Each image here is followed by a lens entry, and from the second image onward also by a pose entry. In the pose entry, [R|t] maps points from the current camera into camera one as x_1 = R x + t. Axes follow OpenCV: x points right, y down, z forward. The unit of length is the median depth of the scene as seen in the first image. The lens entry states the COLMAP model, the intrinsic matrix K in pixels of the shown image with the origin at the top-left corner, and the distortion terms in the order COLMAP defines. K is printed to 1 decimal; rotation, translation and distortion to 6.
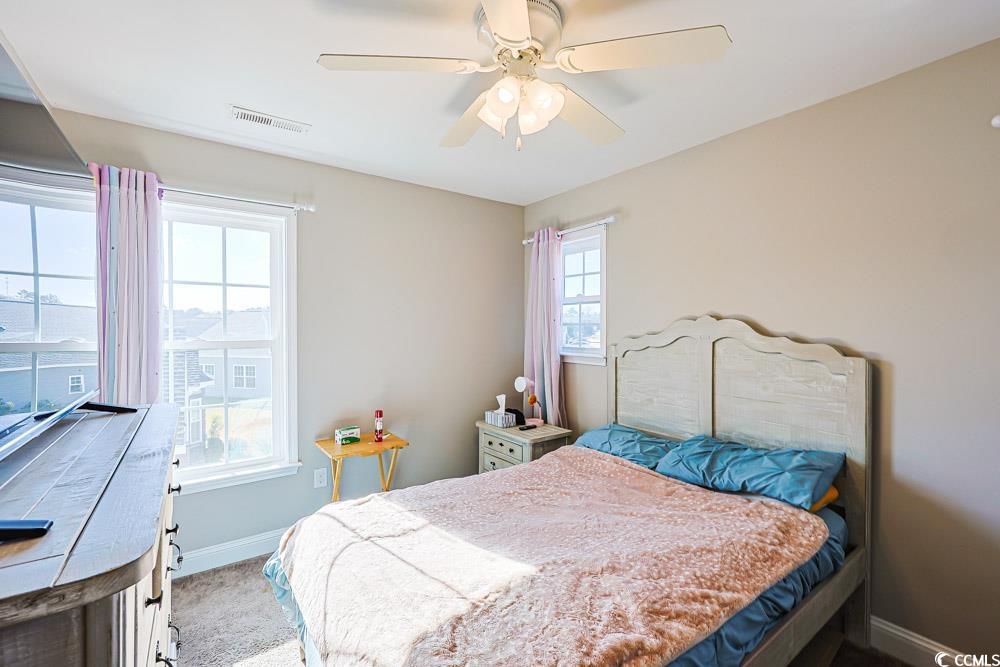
lens RADIAL K [[428.2, 0, 501.5], [0, 428.2, 328.4], [0, 0, 1]] dist [-0.007895, 0.001792]
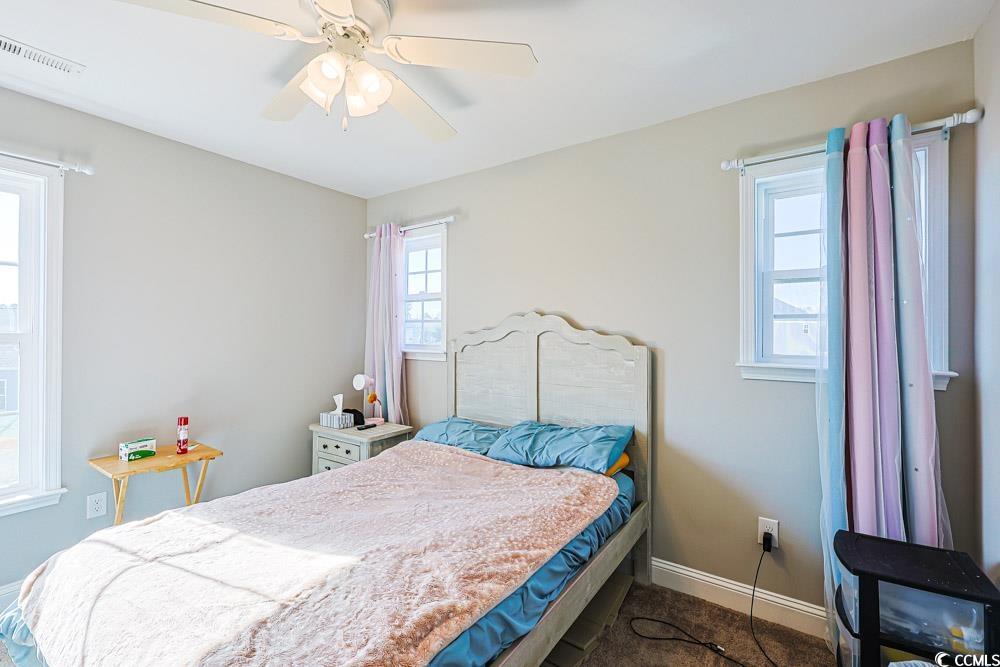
lens RADIAL K [[428.2, 0, 501.6], [0, 428.2, 328.6], [0, 0, 1]] dist [-0.007895, 0.001792]
pose [[0.943515, 0.009876, 0.331184, 0.044333], [-0.006133, 0.999905, -0.012345, 0.033015], [-0.331274, 0.009616, 0.943485, -0.023551]]
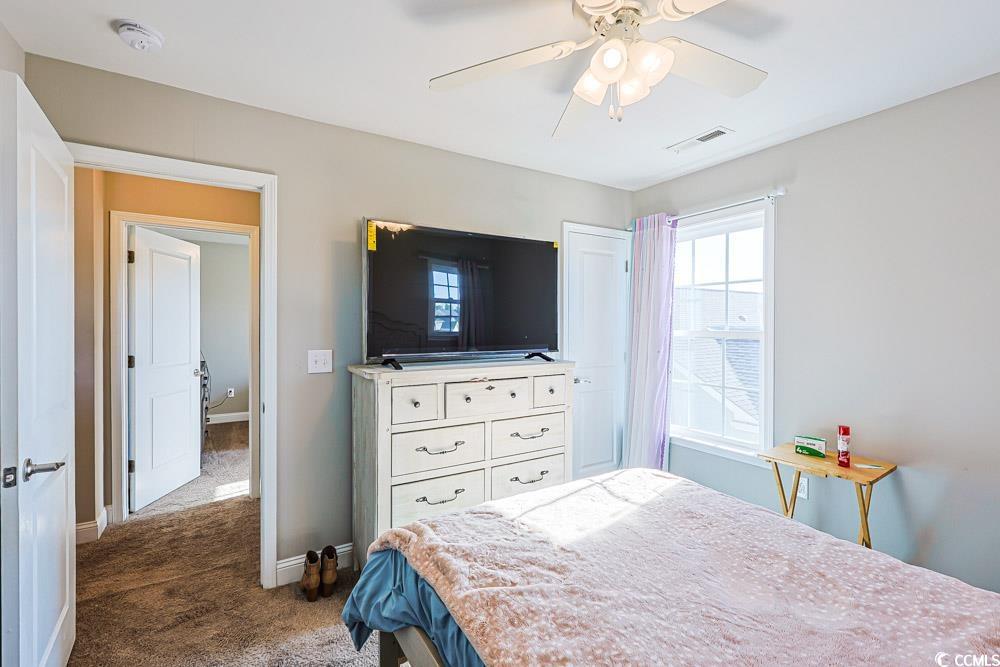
lens RADIAL K [[428.2, 0, 486.6], [0, 428.2, 331.4], [0, 0, 1]] dist [-0.007895, 0.001792]
pose [[-0.090246, 0.017603, -0.995764, 0.797496], [0.000952, 0.999845, 0.017588, 0.010915], [0.995919, 0.000640, -0.090249, 0.635054]]
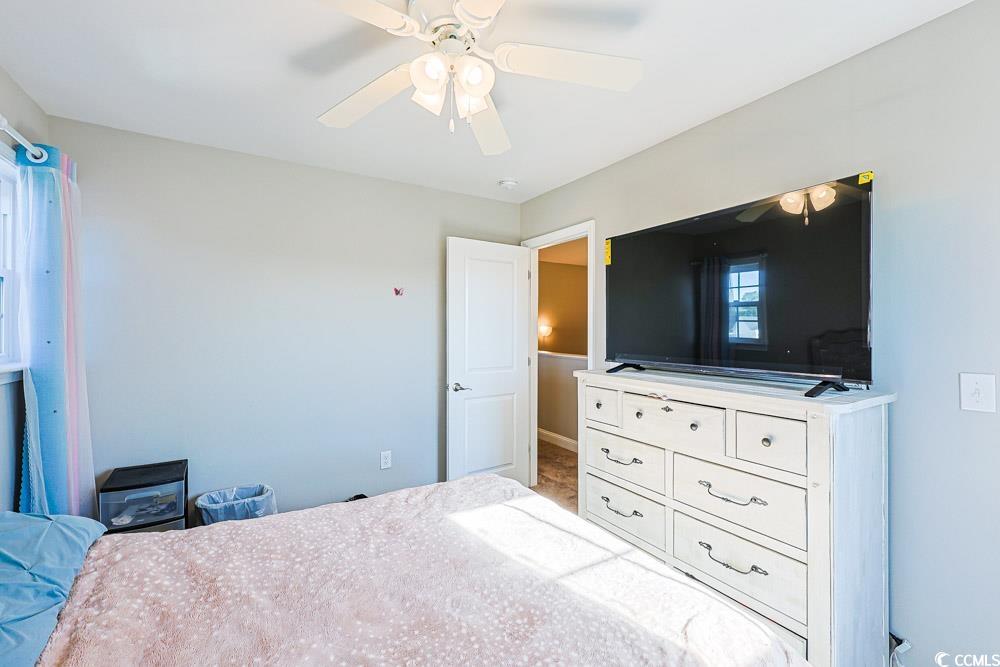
lens RADIAL K [[428.2, 0, 505.1], [0, 428.2, 335.6], [0, 0, 1]] dist [-0.007895, 0.001792]
pose [[-0.997361, -0.004173, 0.072478, -0.116734], [-0.003523, 0.999952, 0.009104, 0.016690], [-0.072512, 0.008825, -0.997328, 1.551773]]
